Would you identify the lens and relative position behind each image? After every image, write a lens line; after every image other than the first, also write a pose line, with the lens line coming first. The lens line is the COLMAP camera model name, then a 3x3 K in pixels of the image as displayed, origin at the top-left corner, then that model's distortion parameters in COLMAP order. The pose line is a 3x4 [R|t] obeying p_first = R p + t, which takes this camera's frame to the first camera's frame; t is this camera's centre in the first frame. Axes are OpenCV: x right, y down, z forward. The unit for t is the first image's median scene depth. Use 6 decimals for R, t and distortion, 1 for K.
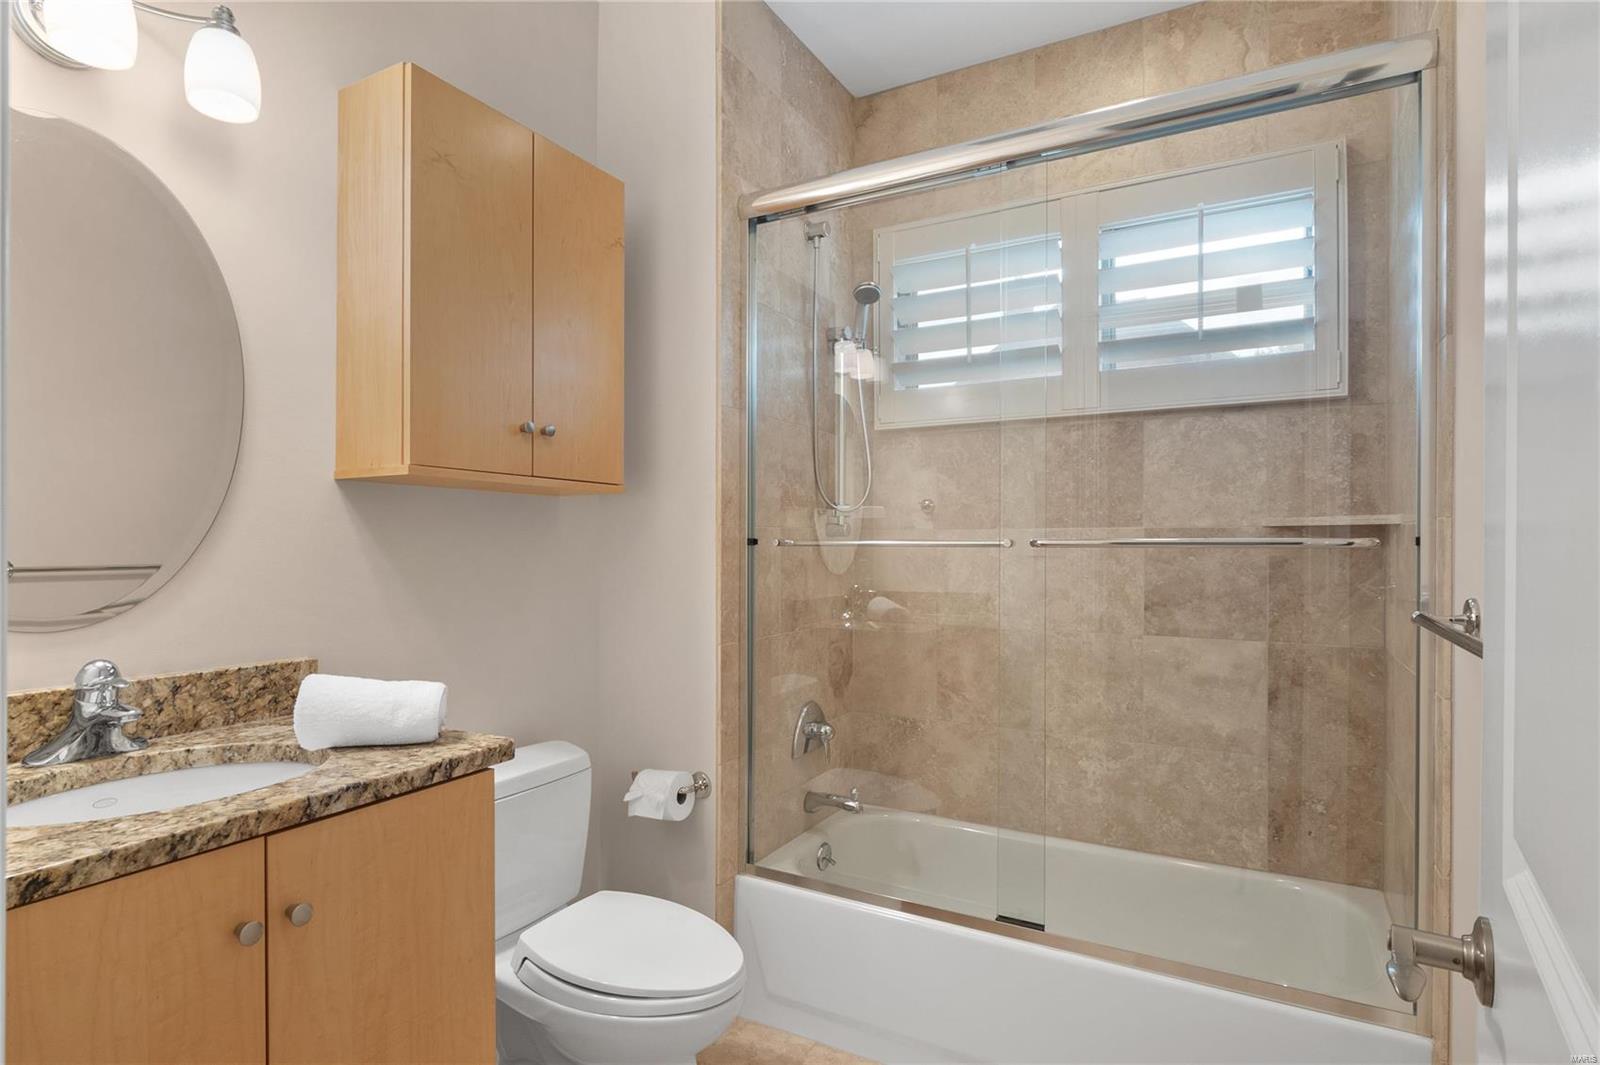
lens RADIAL K [[836.3, 0, 796.6], [0, 836.3, 542.1], [0, 0, 1]] dist [-0.005043, 0.001301]
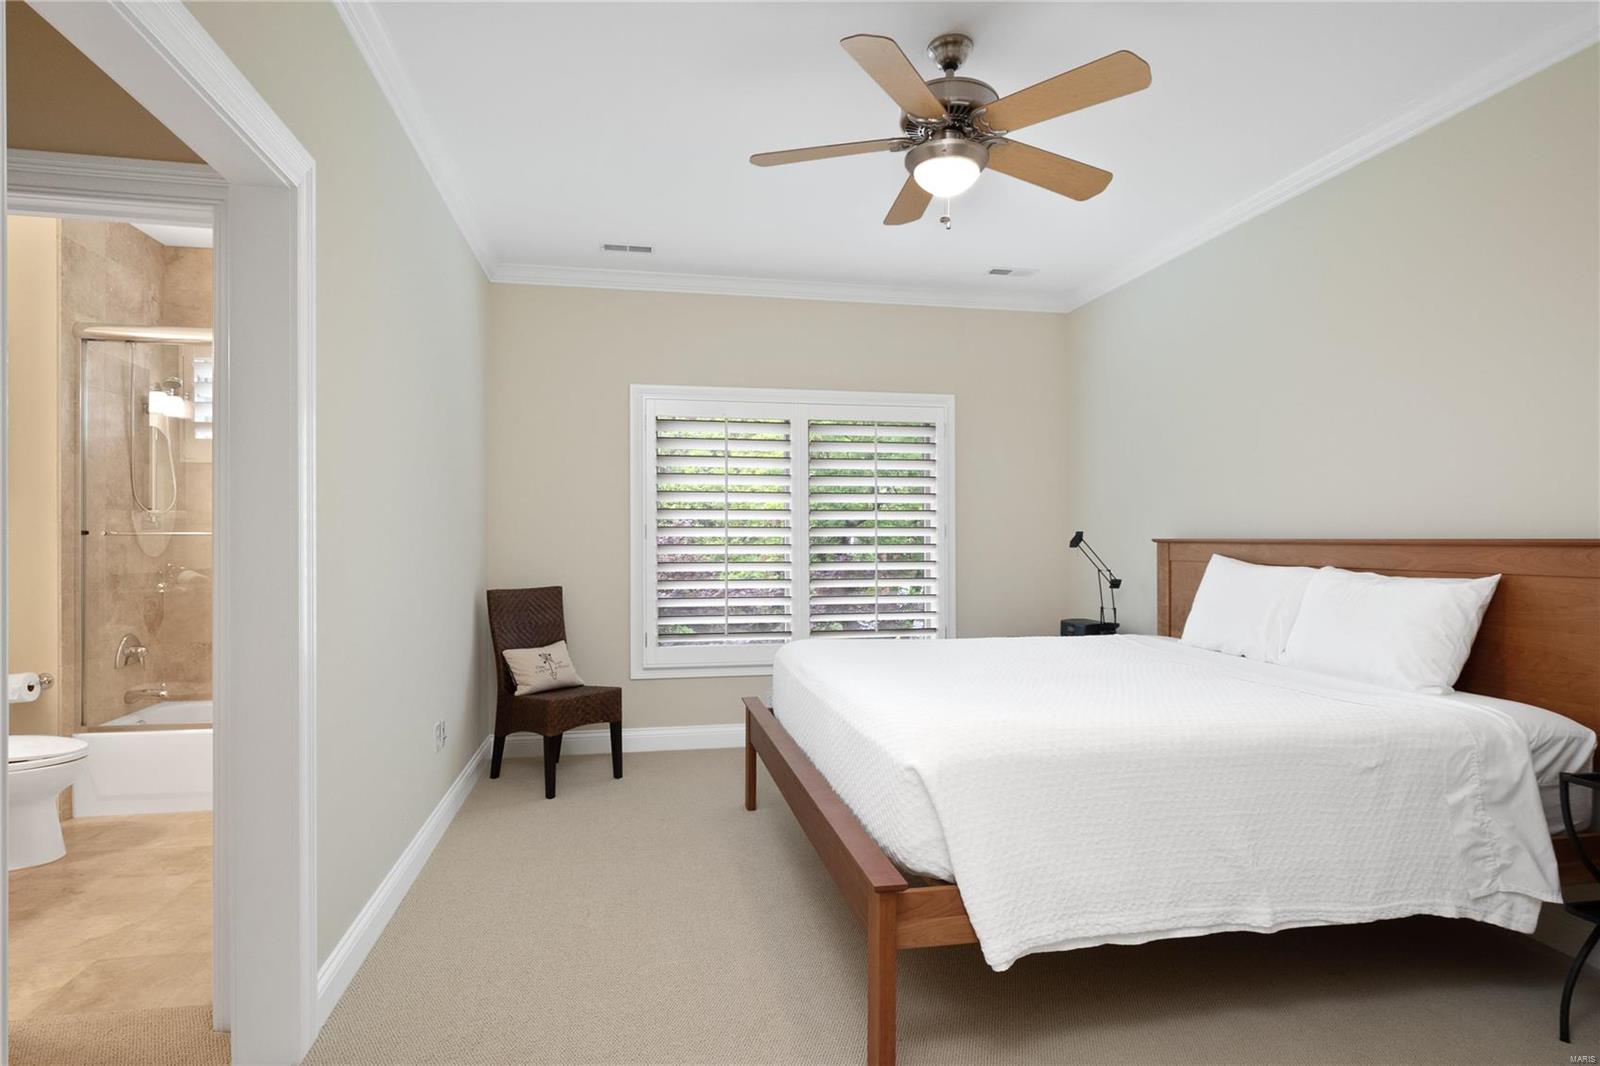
lens RADIAL K [[836.3, 0, 792.6], [0, 836.3, 540.6], [0, 0, 1]] dist [-0.005043, 0.001301]
pose [[0.768152, -0.002801, 0.640262, -0.029970], [-0.001650, 0.999978, 0.006354, 0.002216], [-0.640266, -0.005938, 0.768131, -1.024389]]
